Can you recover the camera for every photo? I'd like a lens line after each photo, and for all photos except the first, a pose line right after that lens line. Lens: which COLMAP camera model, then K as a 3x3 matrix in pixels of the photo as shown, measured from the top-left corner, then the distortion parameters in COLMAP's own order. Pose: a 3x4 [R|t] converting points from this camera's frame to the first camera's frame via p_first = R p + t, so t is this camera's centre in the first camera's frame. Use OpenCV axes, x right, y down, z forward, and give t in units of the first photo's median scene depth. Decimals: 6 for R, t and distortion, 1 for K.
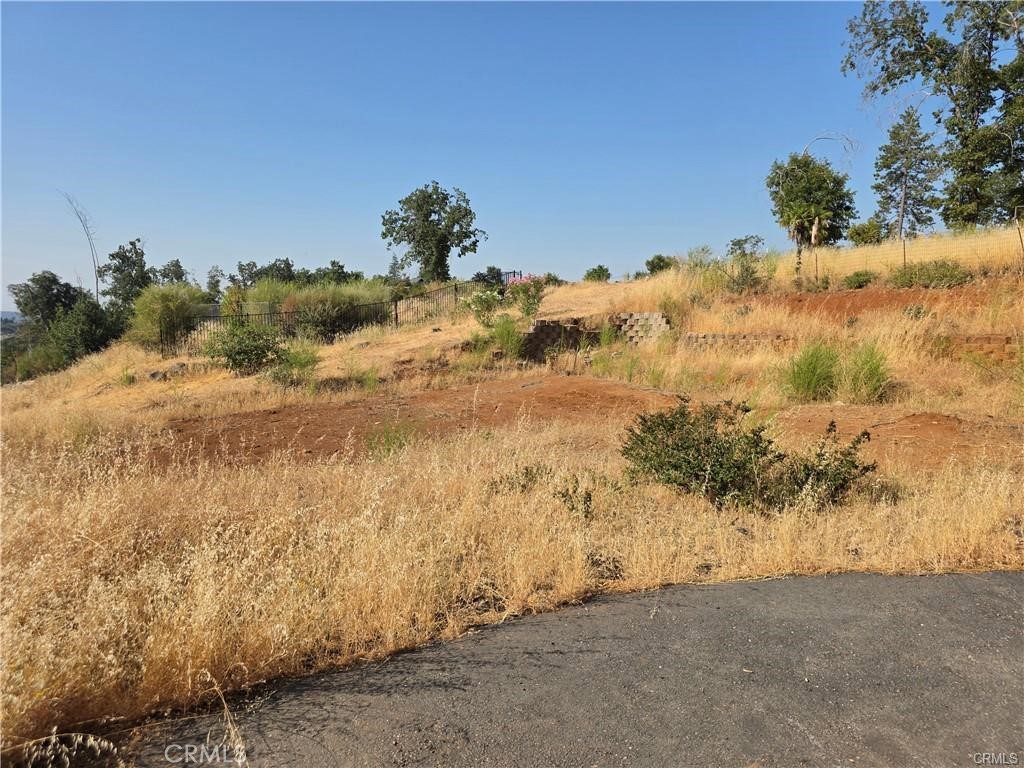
lens RADIAL K [[681.7, 0, 500.6], [0, 681.7, 381.5], [0, 0, 1]] dist [0.058437, -0.053694]
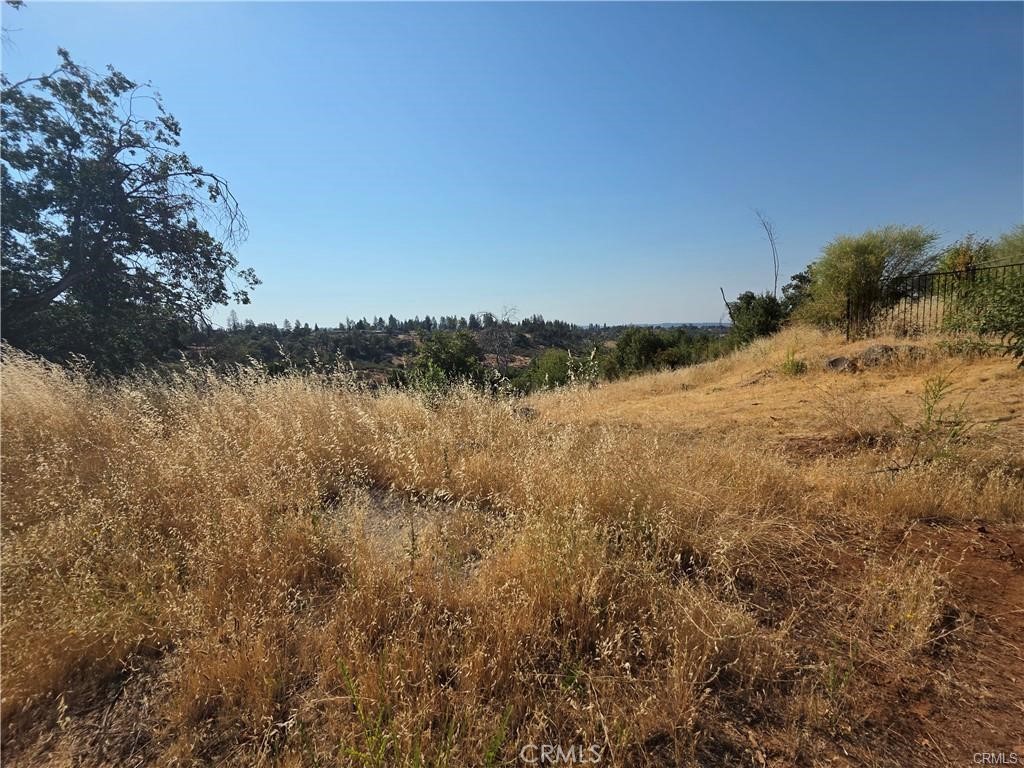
lens RADIAL K [[409.4, 0, 513.4], [0, 409.4, 375.0], [0, 0, 1]] dist [0.002103, 0.002065]
pose [[0.451618, 0.072328, -0.889275, -0.273132], [-0.046400, 0.997264, 0.057547, -0.005692], [0.891004, 0.015273, 0.453739, 0.511975]]
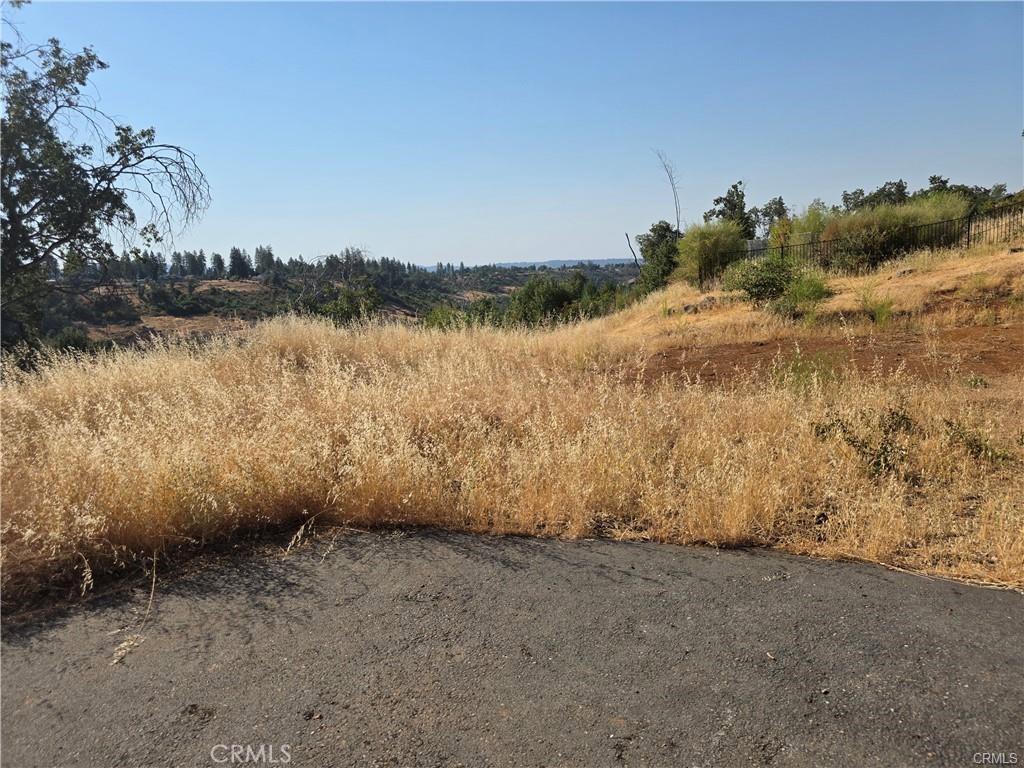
lens RADIAL K [[681.7, 0, 504.0], [0, 681.7, 379.0], [0, 0, 1]] dist [0.058437, -0.053694]
pose [[0.681492, 0.078458, -0.727608, 0.097143], [-0.015233, 0.995542, 0.093082, 0.005696], [0.731667, -0.052351, 0.679649, 0.036970]]
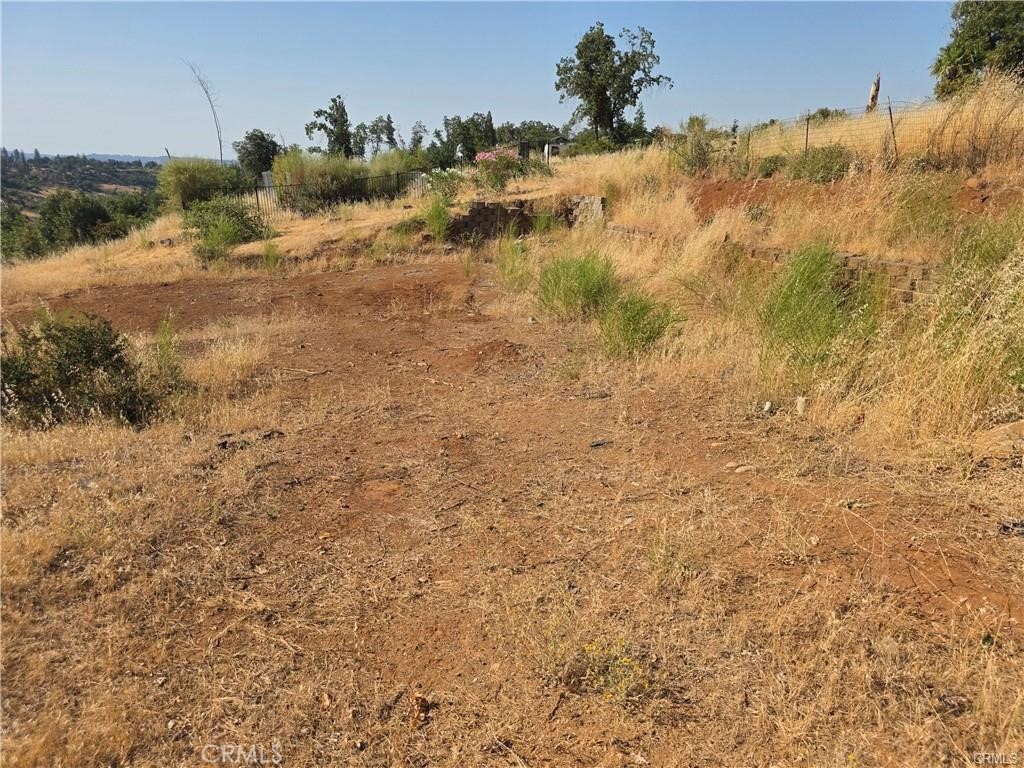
lens RADIAL K [[681.7, 0, 499.1], [0, 681.7, 395.3], [0, 0, 1]] dist [0.058437, -0.053694]
pose [[0.948599, 0.110384, -0.296605, 0.388059], [-0.043309, 0.973662, 0.223845, -0.039554], [0.313502, -0.199494, 0.928396, 0.043663]]
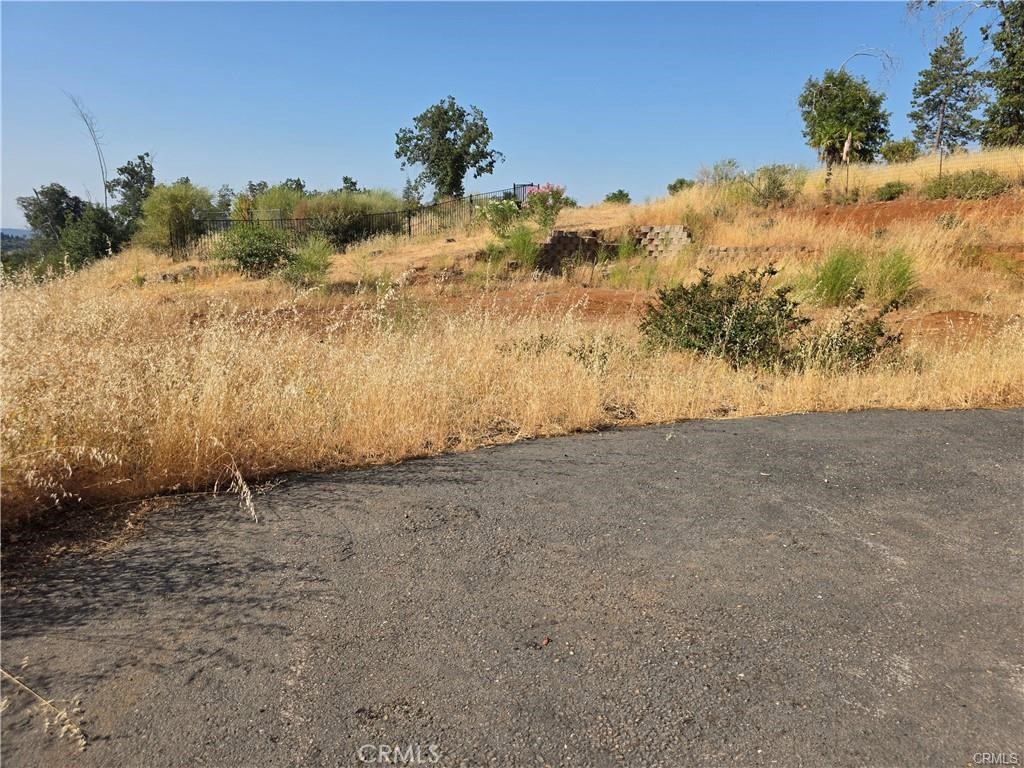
lens RADIAL K [[681.7, 0, 505.3], [0, 681.7, 387.2], [0, 0, 1]] dist [0.058437, -0.053694]
pose [[0.999601, 0.026450, -0.009904, -0.000700], [-0.025242, 0.993961, 0.106789, 0.028117], [0.012668, -0.106496, 0.994232, 0.005255]]
